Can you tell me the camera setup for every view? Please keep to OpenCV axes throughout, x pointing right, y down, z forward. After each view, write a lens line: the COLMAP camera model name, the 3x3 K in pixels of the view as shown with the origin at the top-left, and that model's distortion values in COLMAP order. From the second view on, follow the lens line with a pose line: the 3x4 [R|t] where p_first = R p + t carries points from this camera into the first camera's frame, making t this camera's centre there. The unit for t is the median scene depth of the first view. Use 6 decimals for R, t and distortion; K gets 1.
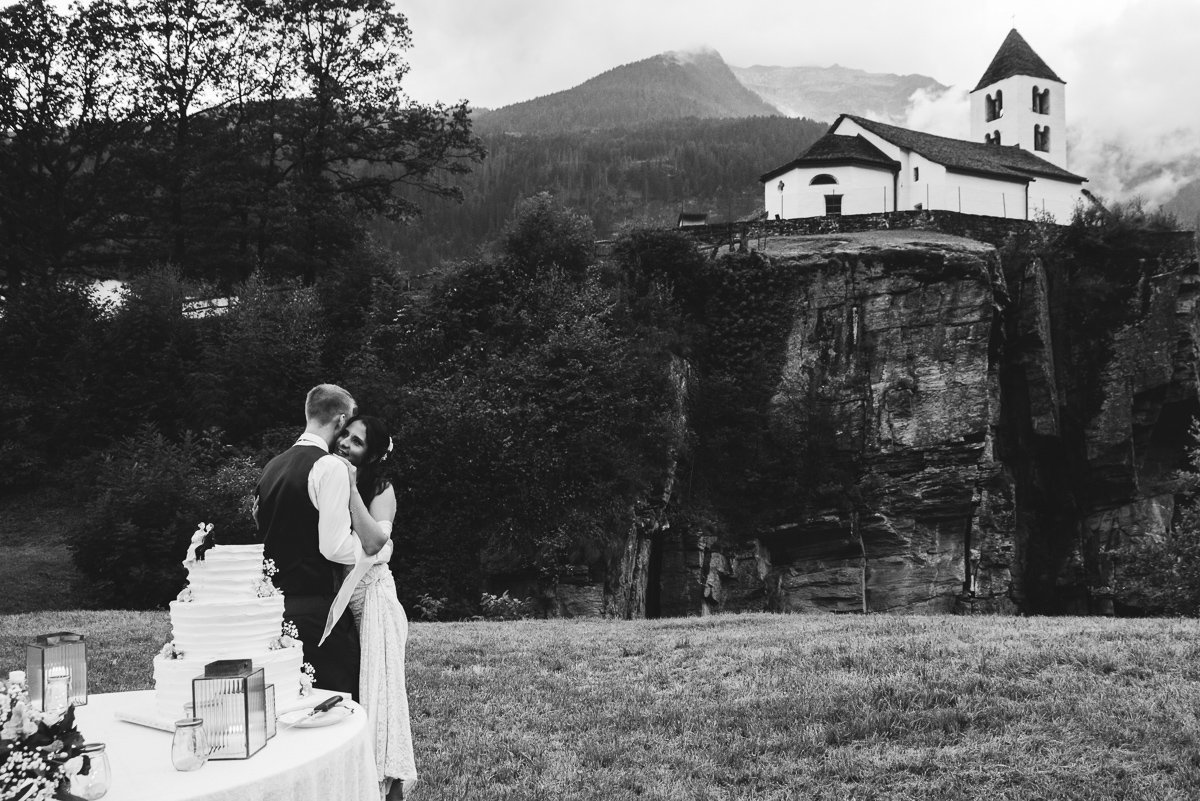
lens RADIAL K [[1090.7, 0, 634.3], [0, 1090.7, 394.3], [0, 0, 1]] dist [-0.096211, 0.124339]
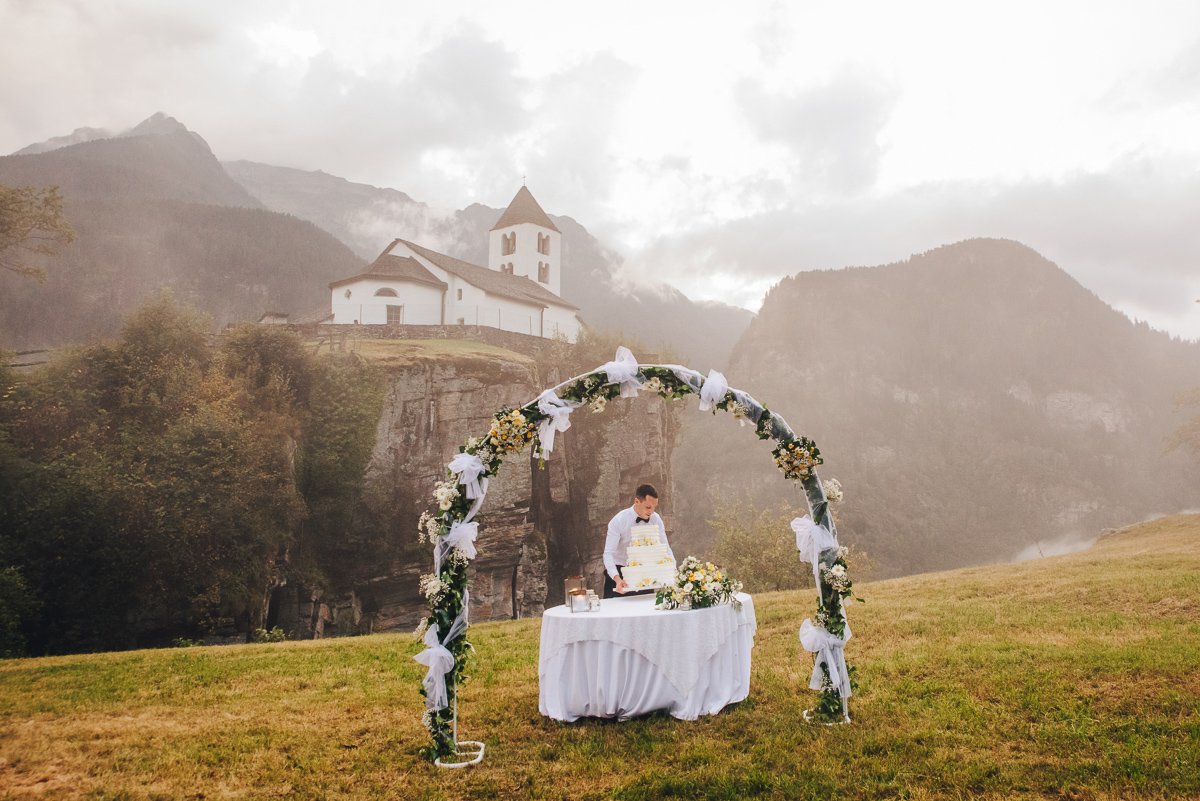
lens RADIAL K [[977.0, 0, 686.9], [0, 977.0, 381.6], [0, 0, 1]] dist [-0.132208, 0.109707]
pose [[0.840774, 0.048636, 0.539198, -0.154388], [0.000495, 0.995887, -0.090602, -0.001082], [-0.541387, 0.076443, 0.837292, -0.100376]]
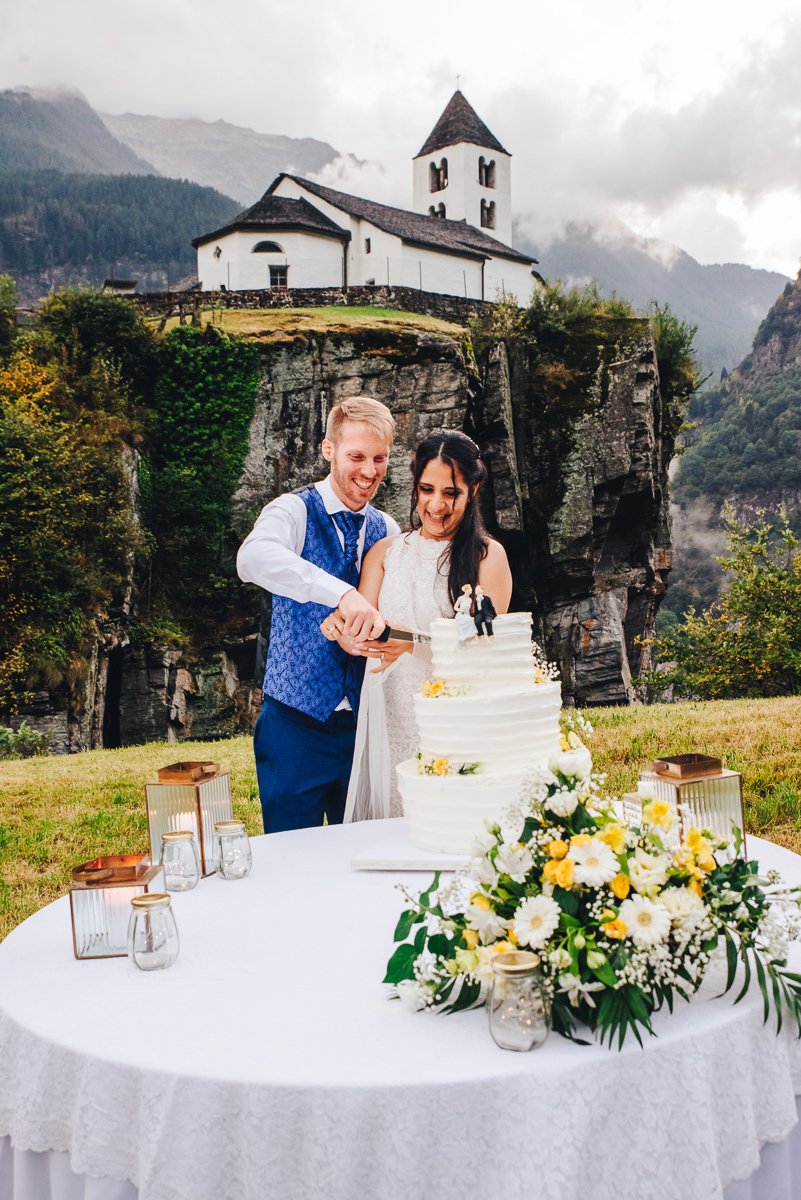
lens RADIAL K [[1206.0, 0, 397.3], [0, 1206.0, 592.0], [0, 0, 1]] dist [-0.060741, 0.179464]
pose [[0.946086, -0.038206, 0.321654, -0.066355], [0.012597, 0.996608, 0.081326, 0.005547], [-0.323670, -0.072889, 0.943358, 0.024609]]
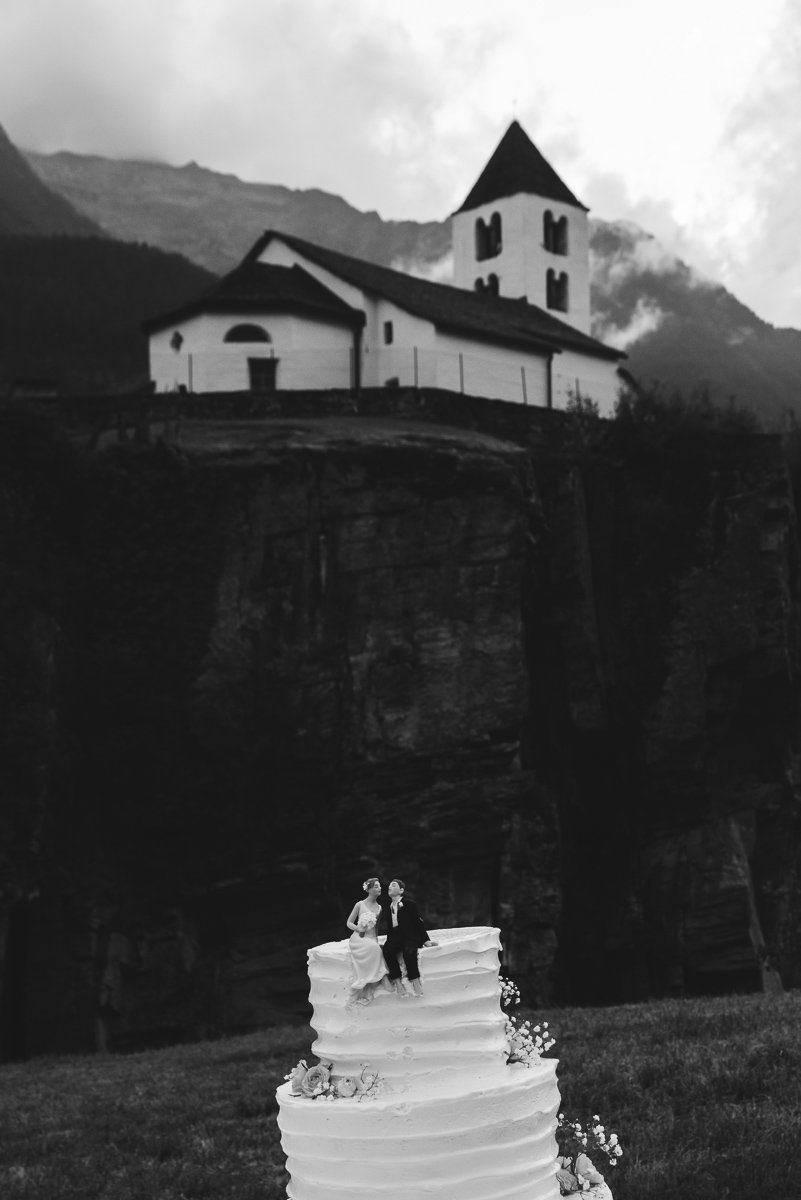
lens RADIAL K [[1677.4, 0, 491.3], [0, 1677.4, 723.1], [0, 0, 1]] dist [-0.013578, 0.116242]
pose [[0.935562, -0.023647, 0.352371, -0.053339], [0.014903, 0.999510, 0.027509, 0.004642], [-0.352849, -0.020485, 0.935456, 0.042061]]
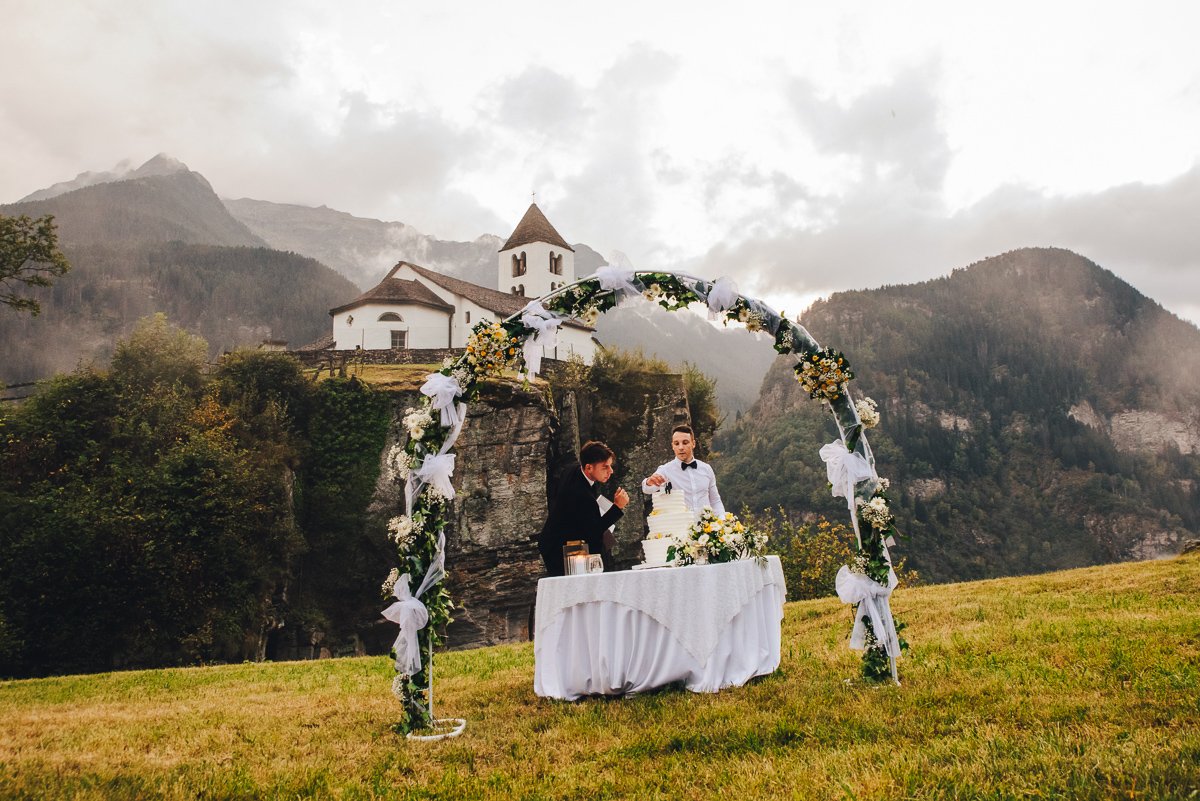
lens RADIAL K [[1044.2, 0, 645.5], [0, 1044.2, 335.2], [0, 0, 1]] dist [-0.121684, 0.112429]
pose [[0.876242, 0.060823, 0.478018, -0.143342], [0.024681, 0.985035, -0.170578, 0.018237], [-0.481239, 0.161266, 0.861627, -0.089011]]
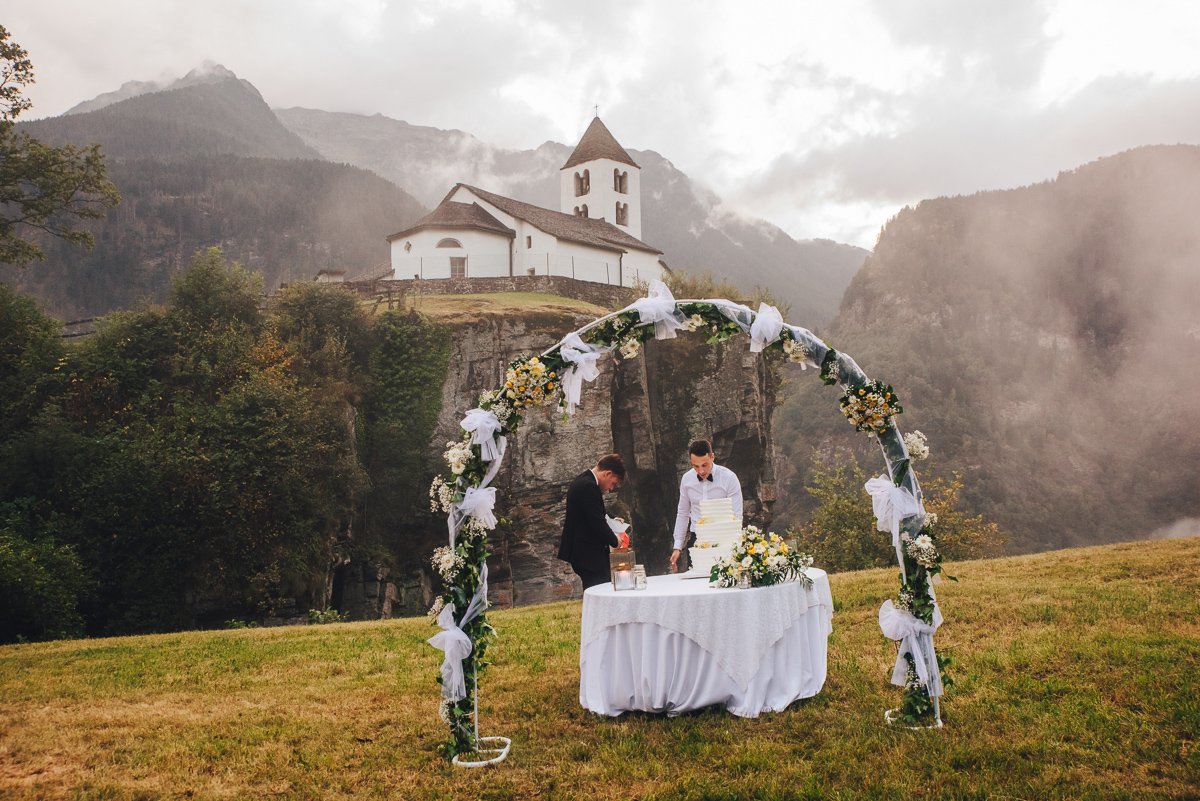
lens RADIAL K [[1090.5, 0, 605.7], [0, 1090.5, 394.6], [0, 0, 1]] dist [-0.064673, 0.146752]
pose [[0.921039, -0.000310, 0.389471, -0.141686], [0.016299, 0.999154, -0.037748, 0.000485], [-0.389130, 0.041115, 0.920265, -0.097148]]
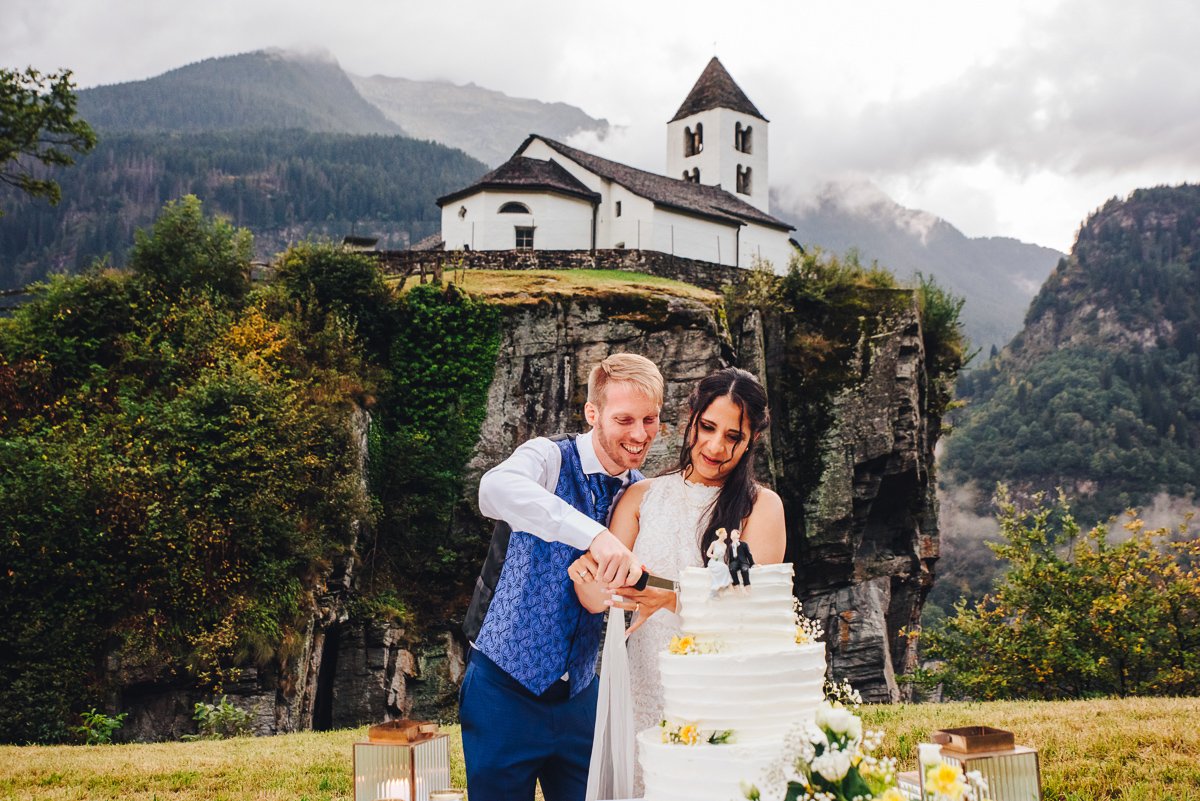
lens RADIAL K [[1287.1, 0, 595.9], [0, 1287.1, 385.3], [0, 0, 1]] dist [-0.020673, 0.162514]
pose [[0.956965, 0.034541, 0.288140, -0.065973], [-0.016462, 0.997754, -0.064932, 0.008042], [-0.289736, 0.057394, 0.955384, 0.026513]]
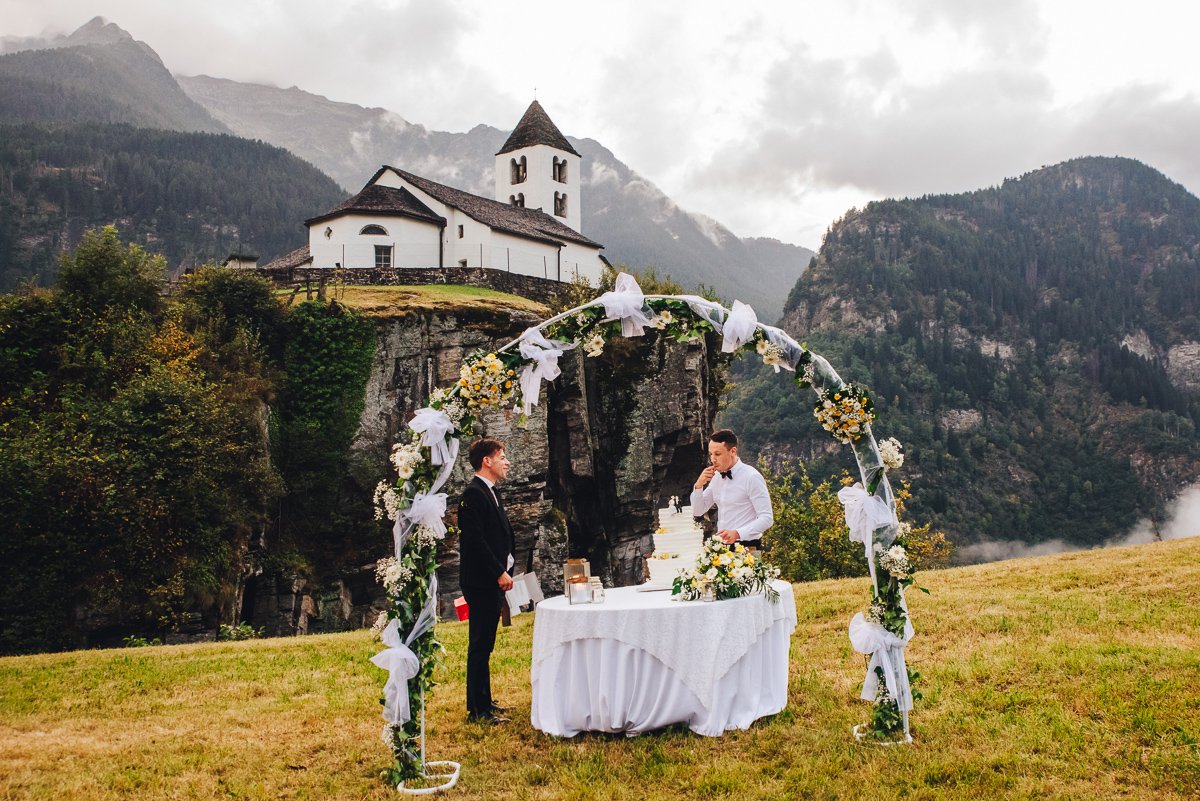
lens RADIAL K [[1147.6, 0, 677.5], [0, 1147.6, 424.3], [0, 0, 1]] dist [-0.088190, 0.137683]
pose [[0.866920, 0.002287, 0.498442, -0.144605], [0.004715, 0.999907, -0.012788, 0.000564], [-0.498425, 0.013437, 0.866829, -0.092944]]
